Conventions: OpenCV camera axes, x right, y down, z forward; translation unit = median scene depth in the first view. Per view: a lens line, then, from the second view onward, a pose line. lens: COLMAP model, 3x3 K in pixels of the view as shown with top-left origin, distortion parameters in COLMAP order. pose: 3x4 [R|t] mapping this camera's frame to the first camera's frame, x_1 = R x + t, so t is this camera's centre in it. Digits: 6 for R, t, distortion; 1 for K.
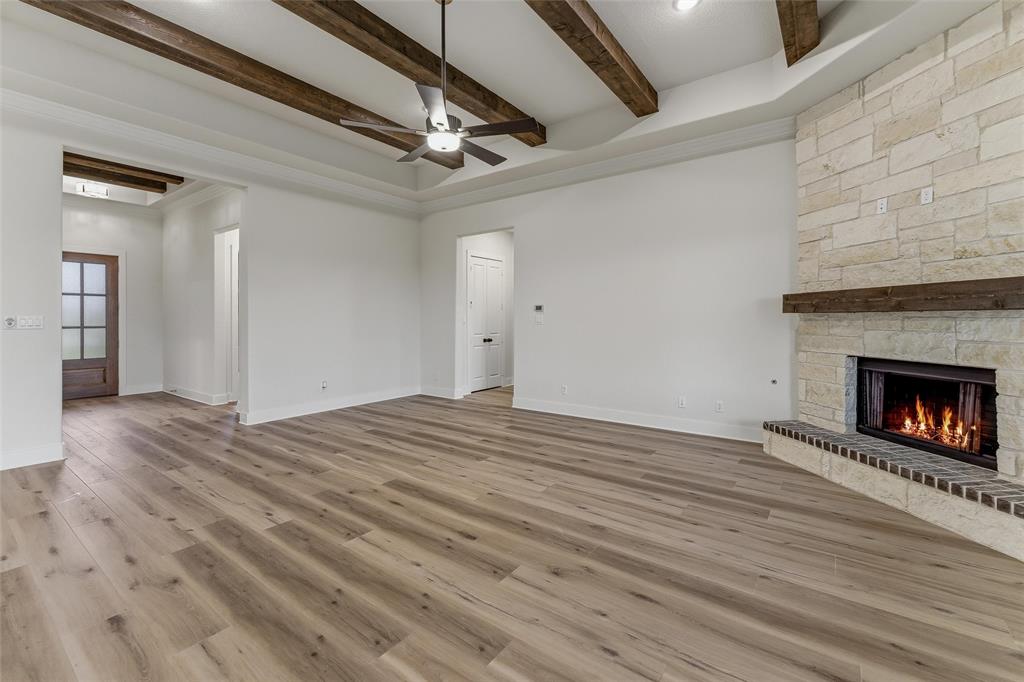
lens RADIAL K [[433.0, 0, 516.0], [0, 433.0, 319.0], [0, 0, 1]] dist [0.000194, 0.000168]
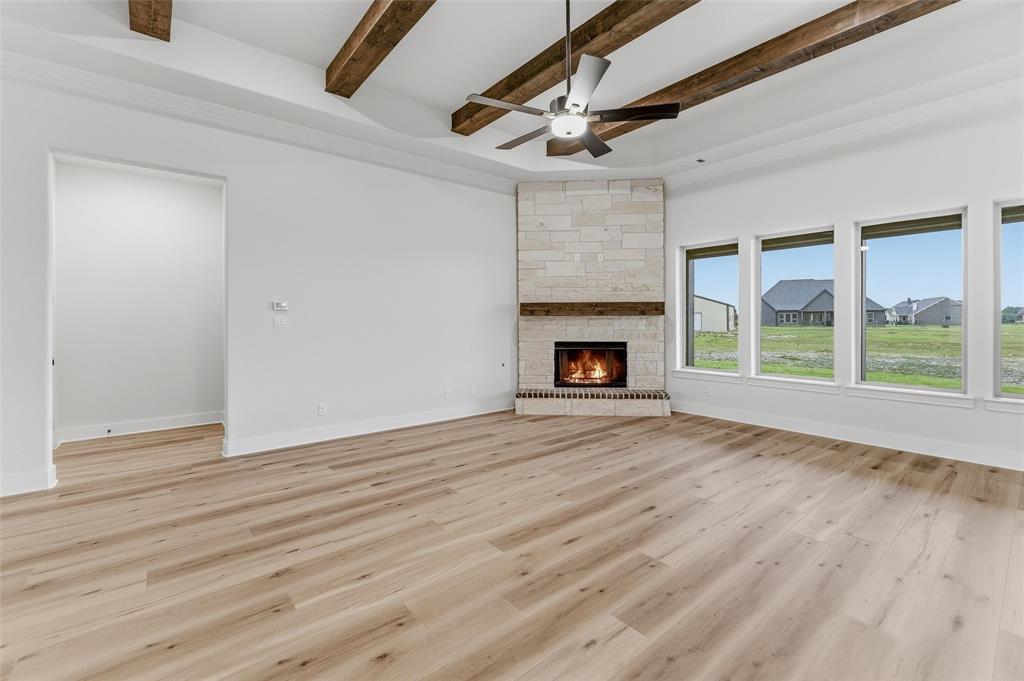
lens RADIAL K [[438.6, 0, 512.5], [0, 438.6, 319.8], [0, 0, 1]] dist [-0.003217, -0.000008]
pose [[0.249264, 0.002440, 0.968433, -1.000399], [0.003954, 0.999986, -0.003538, 0.005978], [-0.968428, 0.004711, 0.249251, 0.806351]]
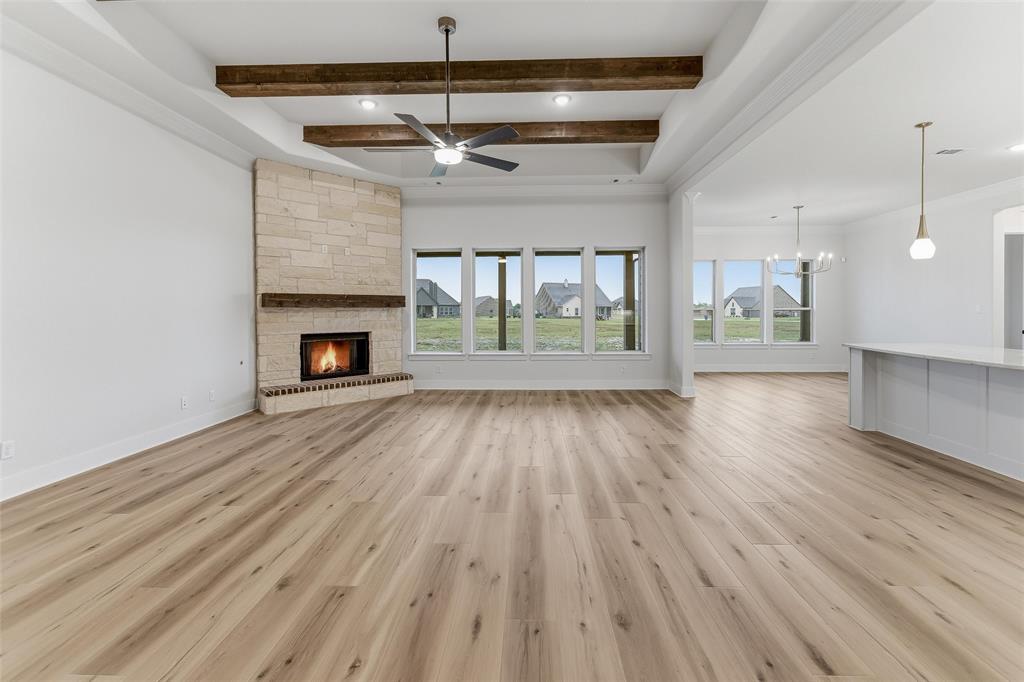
lens RADIAL K [[442.7, 0, 515.8], [0, 442.7, 314.3], [0, 0, 1]] dist [-0.000116, 0.000086]
pose [[-0.562988, -0.000225, 0.826465, -1.137884], [0.007085, 0.999962, 0.005099, 0.008616], [-0.826434, 0.008726, -0.562965, 1.386074]]
